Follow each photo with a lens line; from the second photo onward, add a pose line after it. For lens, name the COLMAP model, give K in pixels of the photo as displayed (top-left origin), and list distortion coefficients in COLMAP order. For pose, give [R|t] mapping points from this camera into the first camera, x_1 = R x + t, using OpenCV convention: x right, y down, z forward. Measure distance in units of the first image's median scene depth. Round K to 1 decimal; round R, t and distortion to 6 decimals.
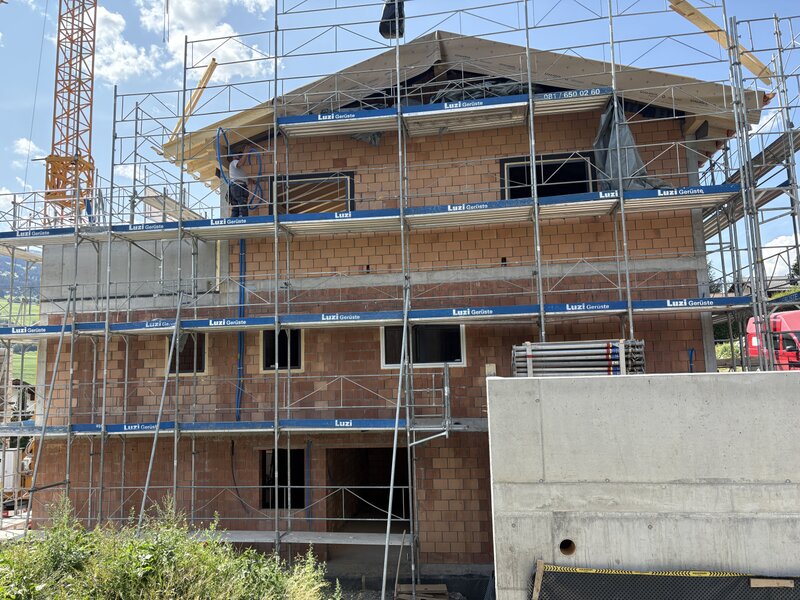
lens RADIAL K [[603.3, 0, 400.5], [0, 603.3, 301.5], [0, 0, 1]] dist [0.038718, -0.031561]
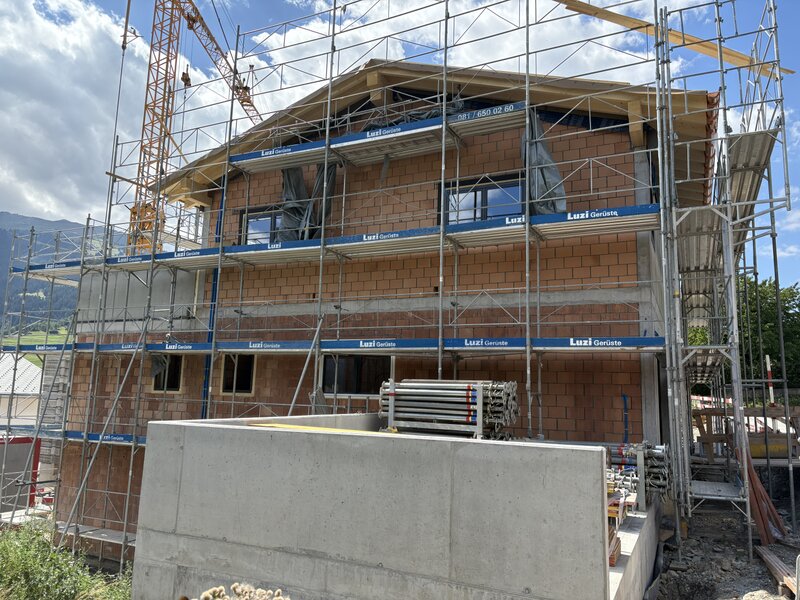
lens RADIAL K [[603.3, 0, 400.1], [0, 603.3, 301.1], [0, 0, 1]] dist [0.038718, -0.031561]
pose [[0.953999, 0.008703, -0.299683, 0.453928], [-0.017042, 0.999537, -0.025226, -0.028743], [0.299325, 0.029173, 0.953705, 0.087246]]
